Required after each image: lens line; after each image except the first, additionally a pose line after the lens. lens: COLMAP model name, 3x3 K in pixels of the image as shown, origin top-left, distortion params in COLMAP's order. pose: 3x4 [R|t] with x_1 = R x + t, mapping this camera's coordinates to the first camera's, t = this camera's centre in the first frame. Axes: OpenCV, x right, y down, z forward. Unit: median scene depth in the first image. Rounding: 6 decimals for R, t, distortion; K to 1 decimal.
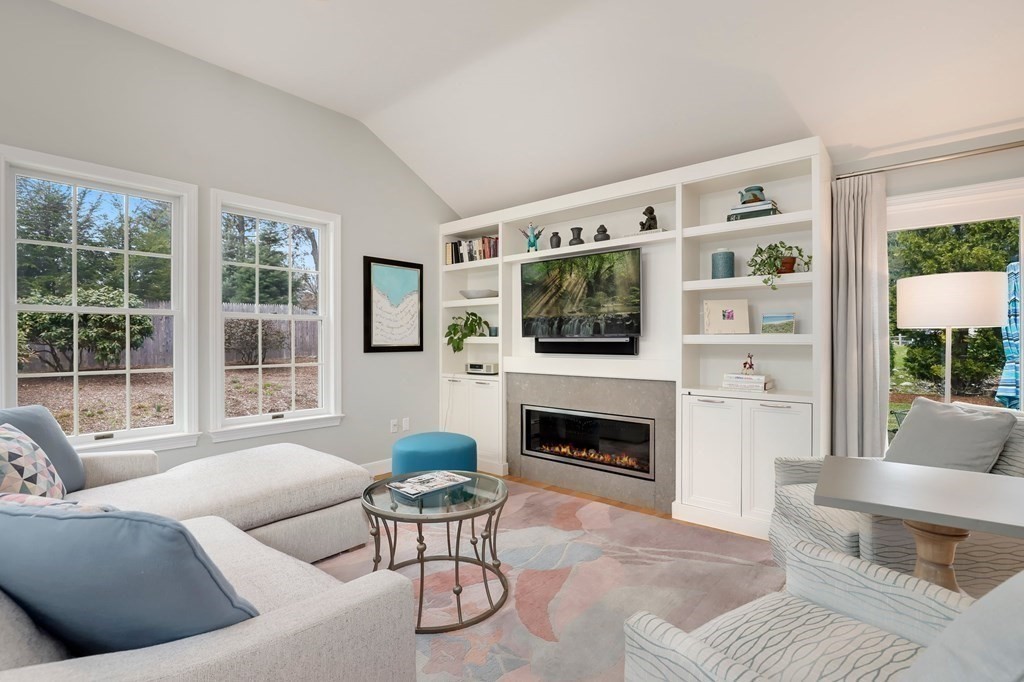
lens RADIAL K [[484.4, 0, 512.0], [0, 484.4, 341.0], [0, 0, 1]] dist [-0.001071, -0.000031]
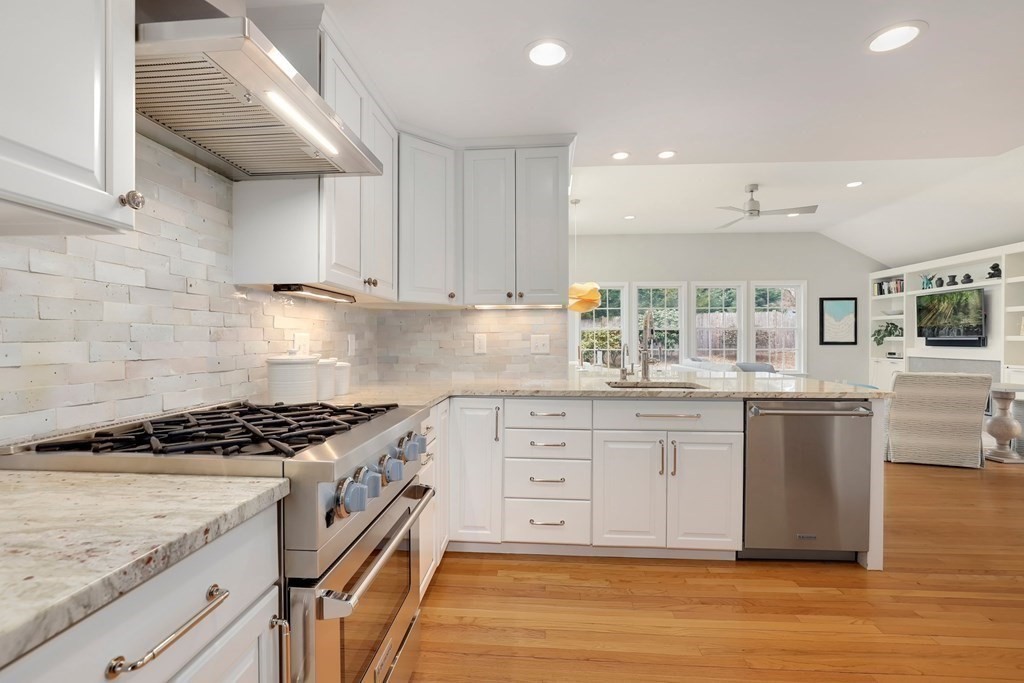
lens RADIAL K [[471.1, 0, 512.0], [0, 471.1, 341.5], [0, 0, 1]] dist [-0.004899, 0.000091]
pose [[0.600560, 0.004690, -0.799566, 0.517092], [-0.001909, 0.999988, 0.004431, 0.003676], [0.799577, -0.001135, 0.600562, -1.267313]]
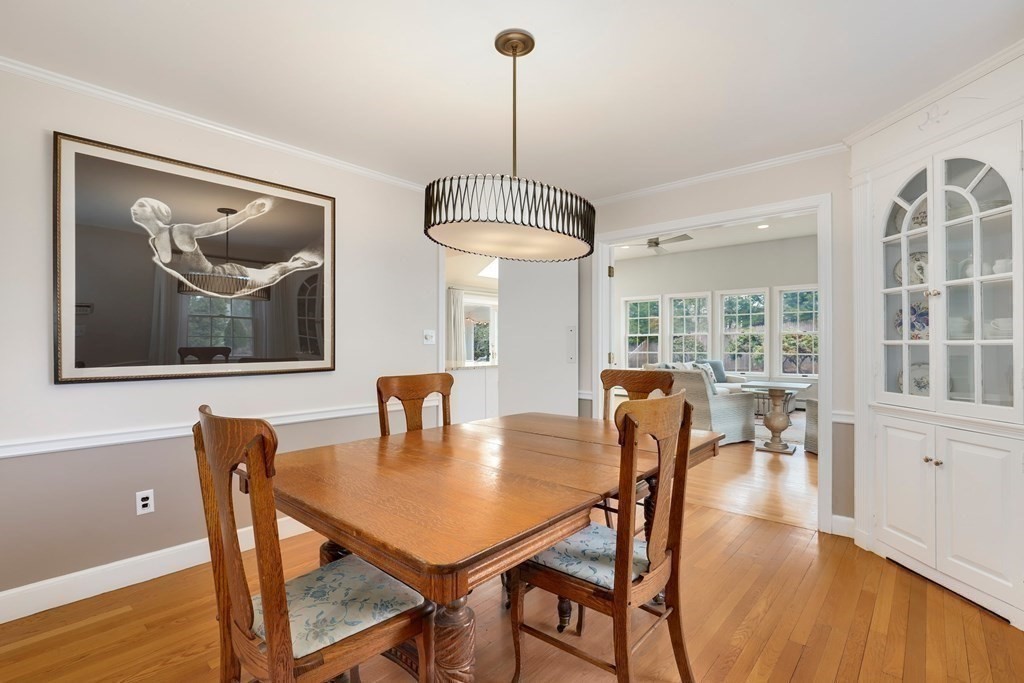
lens RADIAL K [[477.0, 0, 512.0], [0, 477.0, 341.5], [0, 0, 1]] dist [-0.016466, 0.000167]
pose [[-0.012001, -0.003531, -0.999922, 1.641473], [-0.000544, 0.999994, -0.003525, -0.000813], [0.999928, 0.000502, -0.012003, -0.343578]]
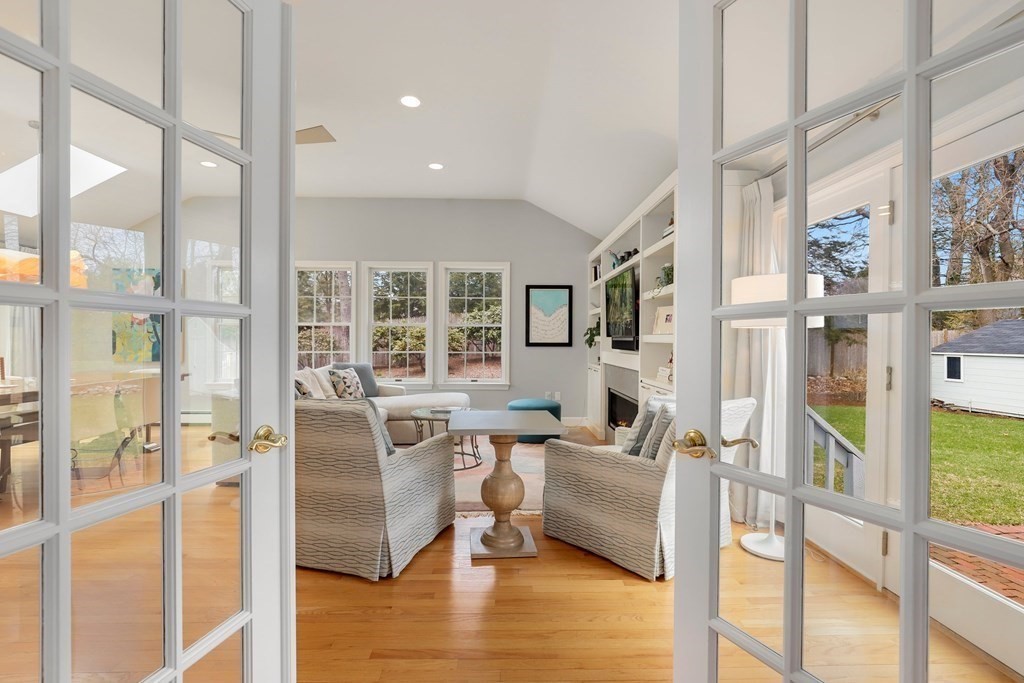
lens RADIAL K [[477.0, 0, 512.0], [0, 477.0, 341.5], [0, 0, 1]] dist [-0.016466, 0.000167]
pose [[0.669243, 0.009088, -0.742988, 0.841485], [-0.006704, 0.999958, 0.006193, -0.001363], [0.743013, 0.000836, 0.669276, -0.074333]]
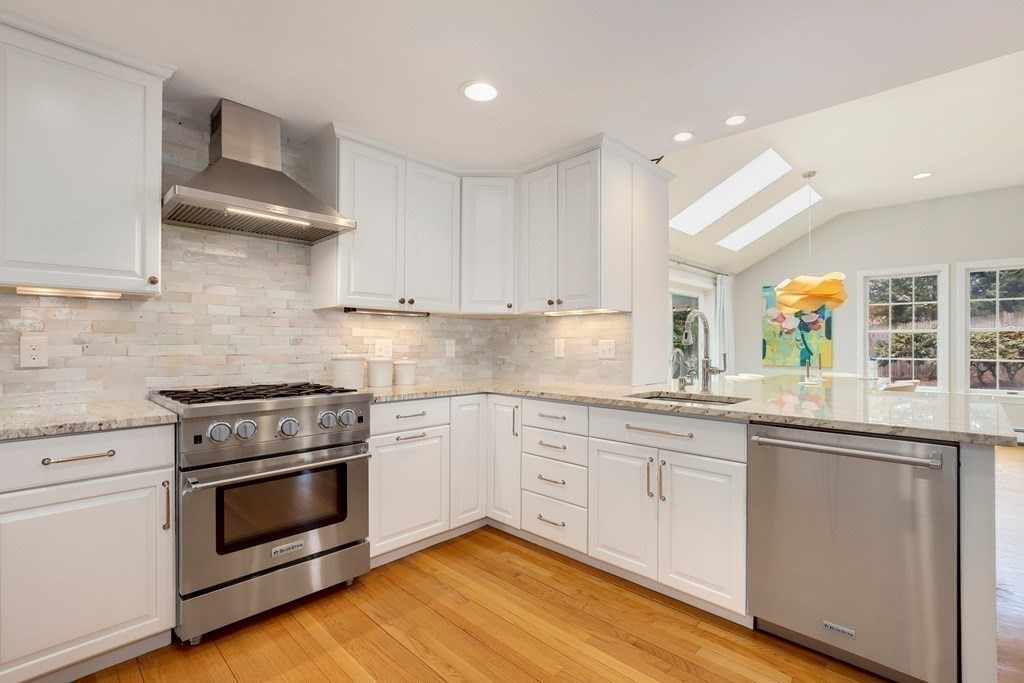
lens RADIAL K [[471.1, 0, 512.0], [0, 471.1, 341.5], [0, 0, 1]] dist [-0.004899, 0.000091]
pose [[-0.058840, -0.005243, -0.998254, 0.700667], [-0.003647, 0.999981, -0.005037, 0.003310], [0.998261, 0.003344, -0.058858, -0.866052]]
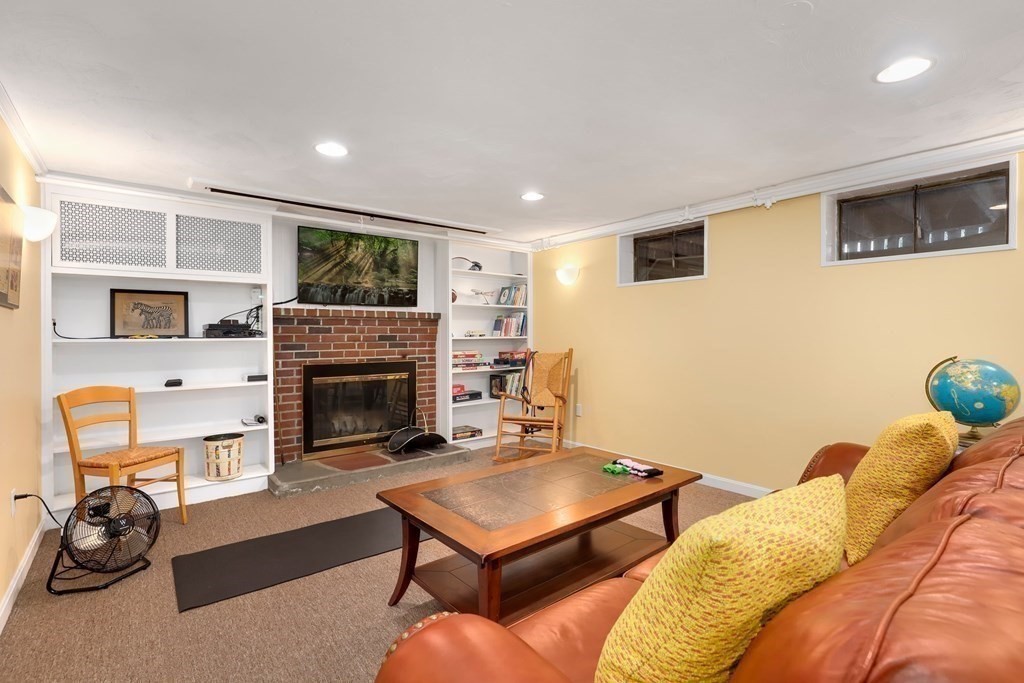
lens RADIAL K [[477.0, 0, 512.0], [0, 477.0, 341.5], [0, 0, 1]] dist [-0.016466, 0.000167]
pose [[0.174963, -0.014722, 0.984465, -0.824666], [0.005886, 0.999886, 0.013907, 0.057468], [-0.984557, 0.003362, 0.175030, 0.427122]]
